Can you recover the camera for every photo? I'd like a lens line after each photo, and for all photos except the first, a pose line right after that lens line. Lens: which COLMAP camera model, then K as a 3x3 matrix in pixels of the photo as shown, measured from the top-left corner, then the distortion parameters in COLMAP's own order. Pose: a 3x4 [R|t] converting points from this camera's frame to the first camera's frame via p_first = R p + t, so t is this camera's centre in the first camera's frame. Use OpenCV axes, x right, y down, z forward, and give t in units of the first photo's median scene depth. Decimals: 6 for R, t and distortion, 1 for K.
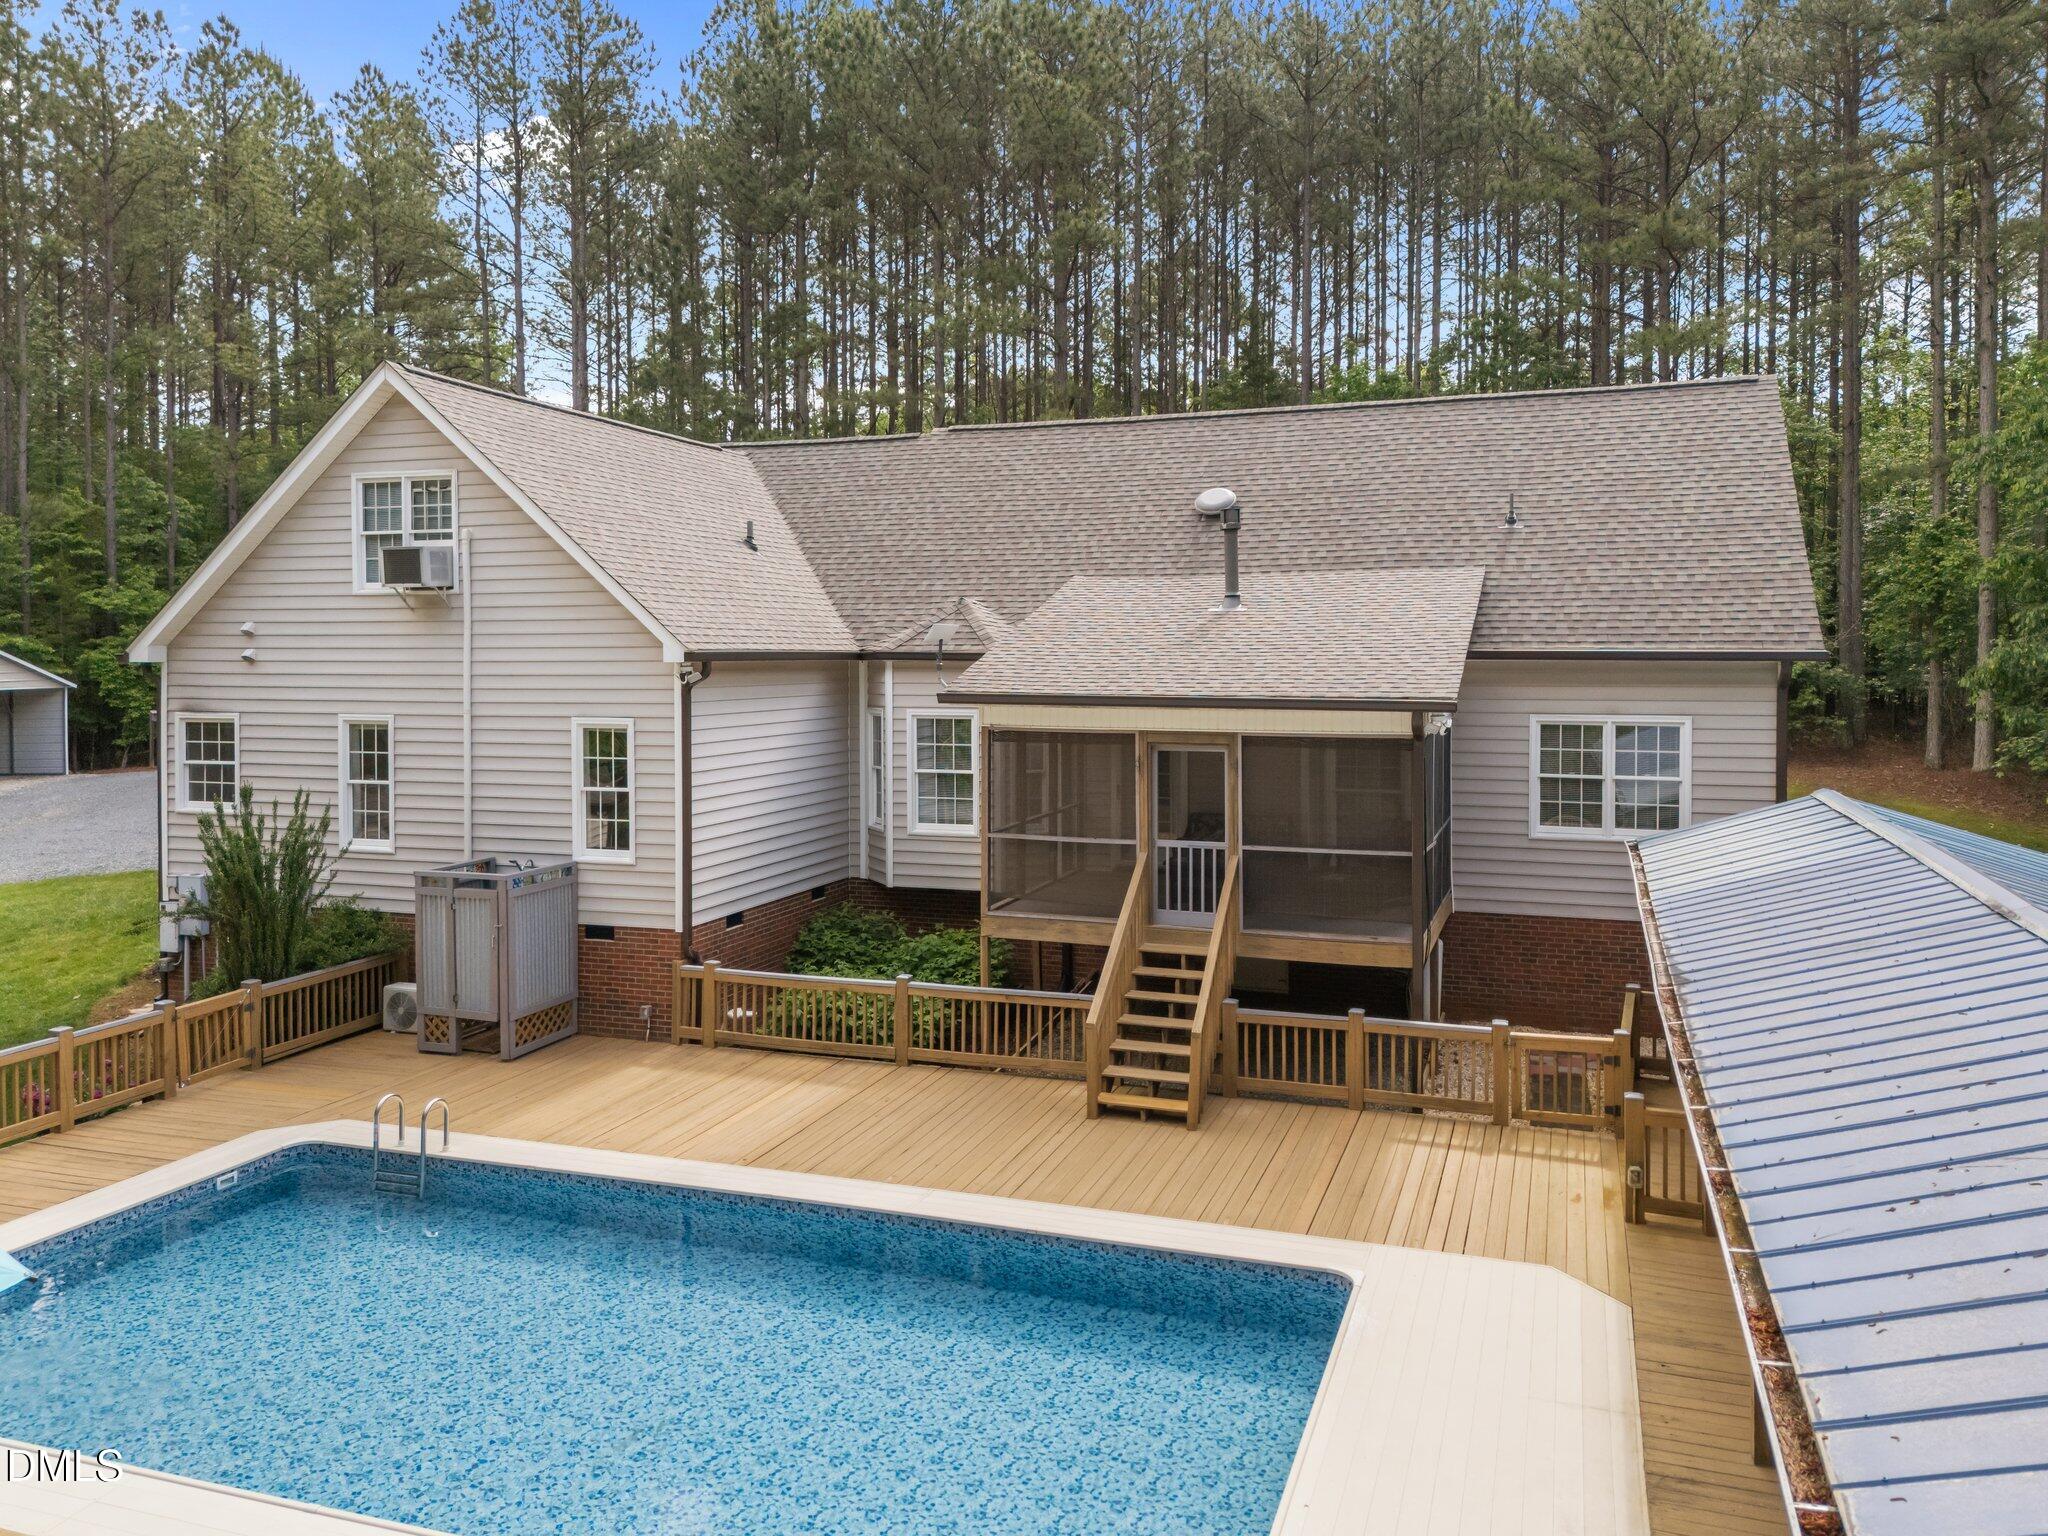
lens RADIAL K [[1523.4, 0, 1024.0], [0, 1523.4, 768.0], [0, 0, 1]] dist [-0.005834, -0.005686]
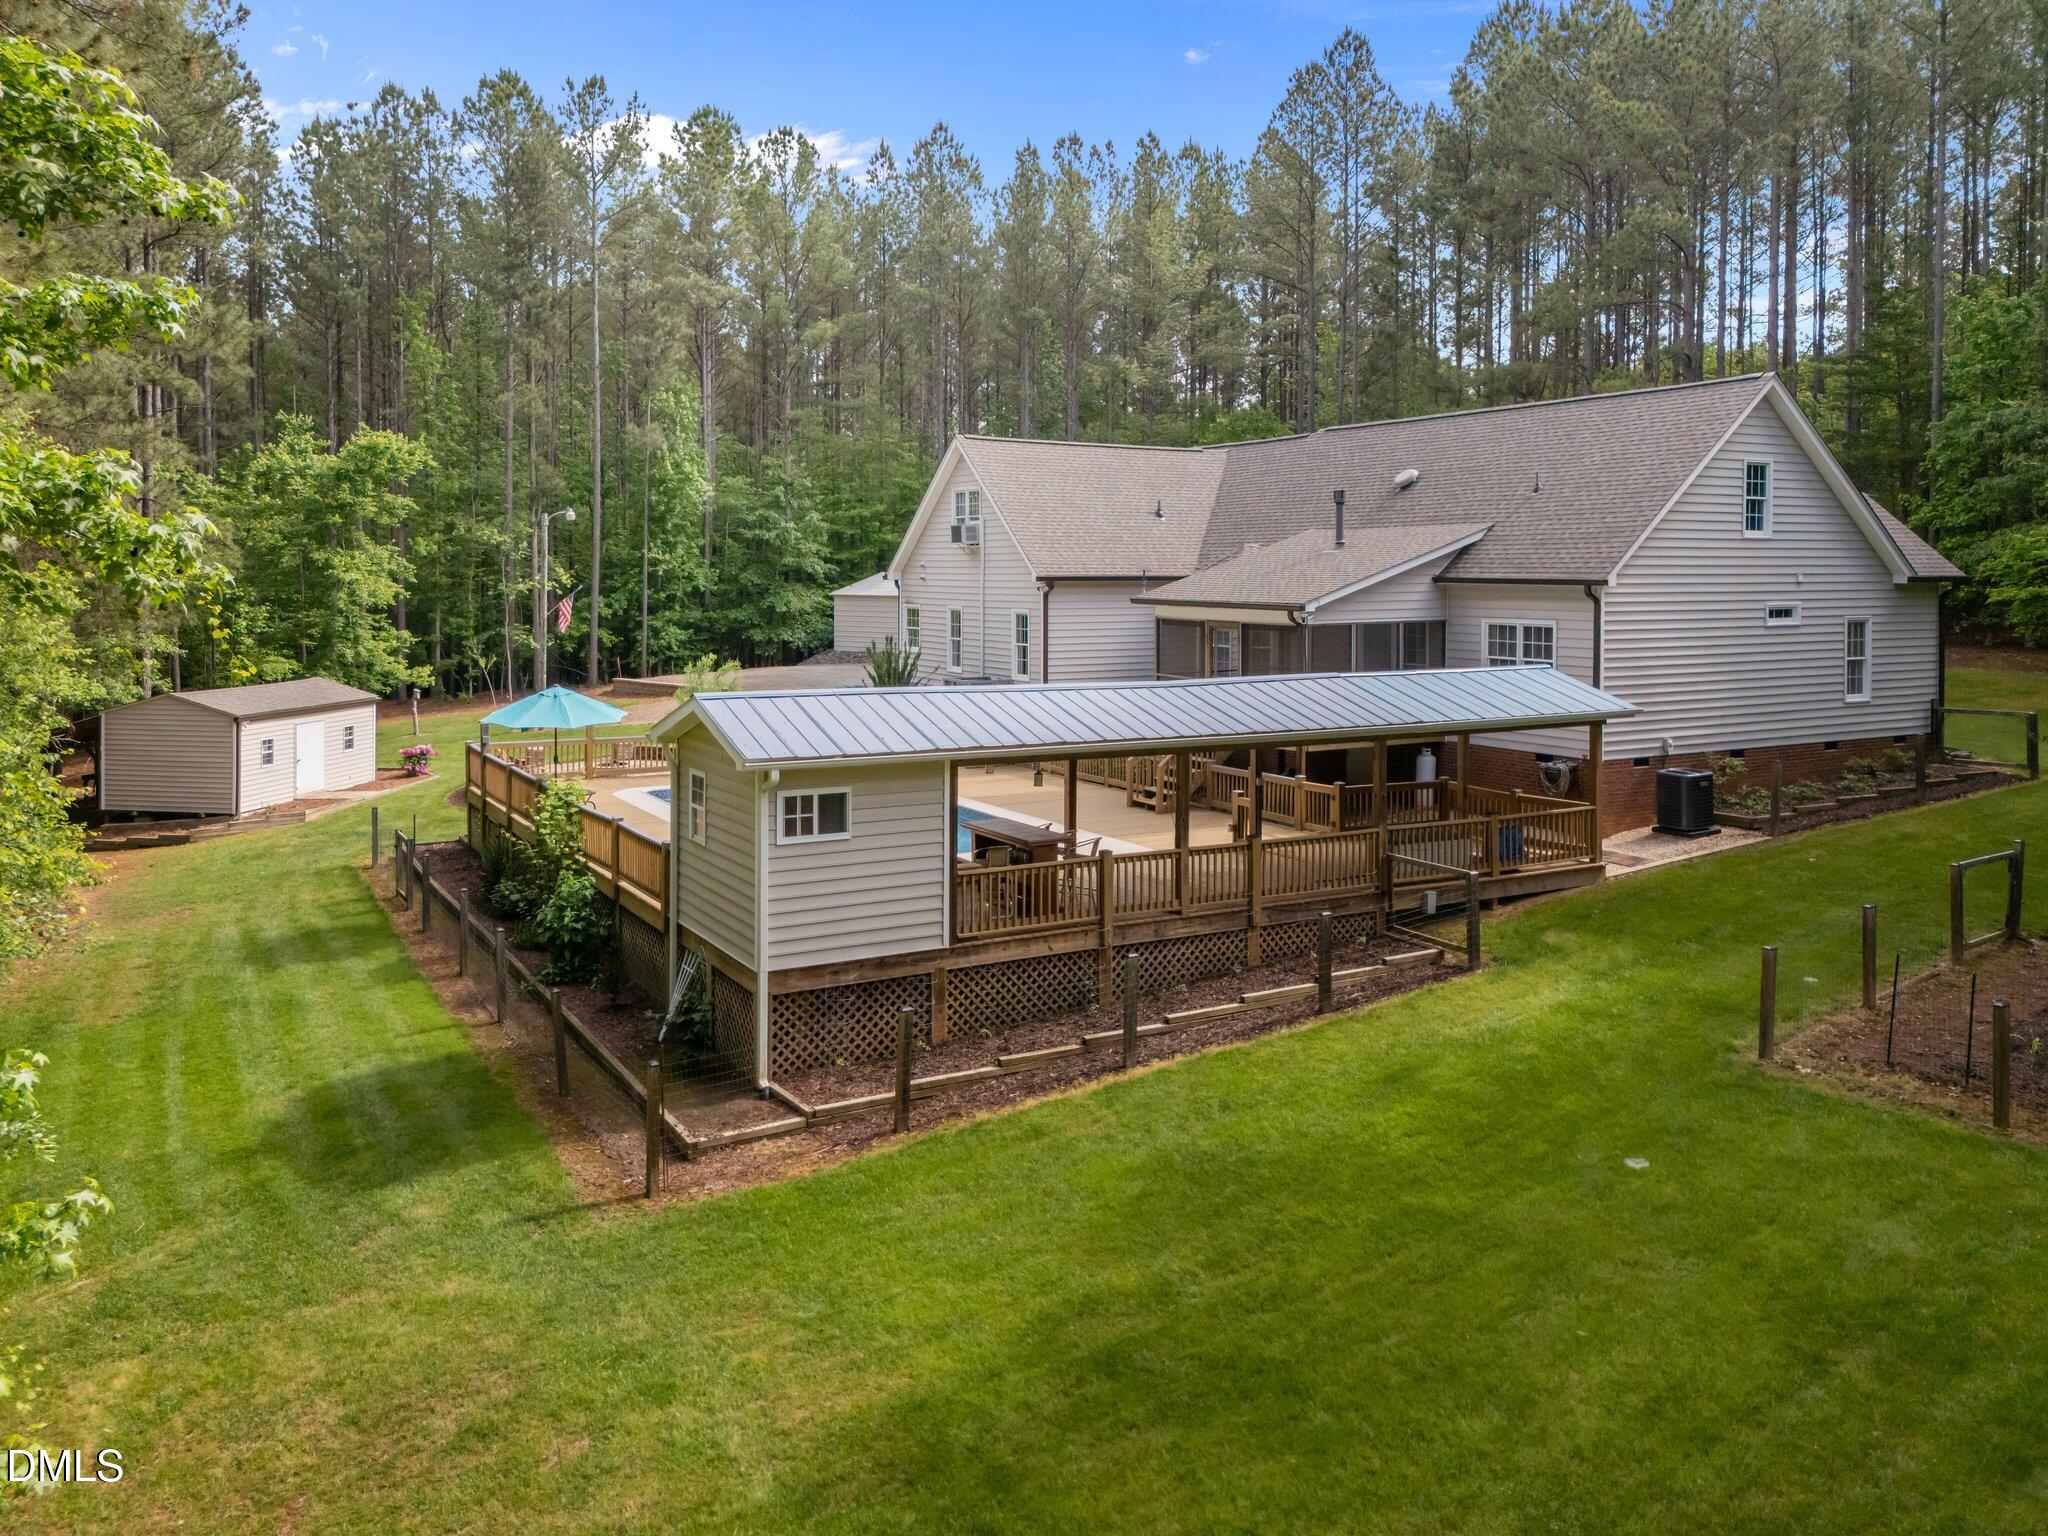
lens RADIAL K [[1523.4, 0, 1024.0], [0, 1523.4, 768.0], [0, 0, 1]] dist [-0.005834, -0.005686]
pose [[0.746061, 0.086555, -0.660228, 1.038833], [-0.048963, 0.995963, 0.075241, 0.024078], [0.664075, -0.023808, 0.747287, -0.492206]]
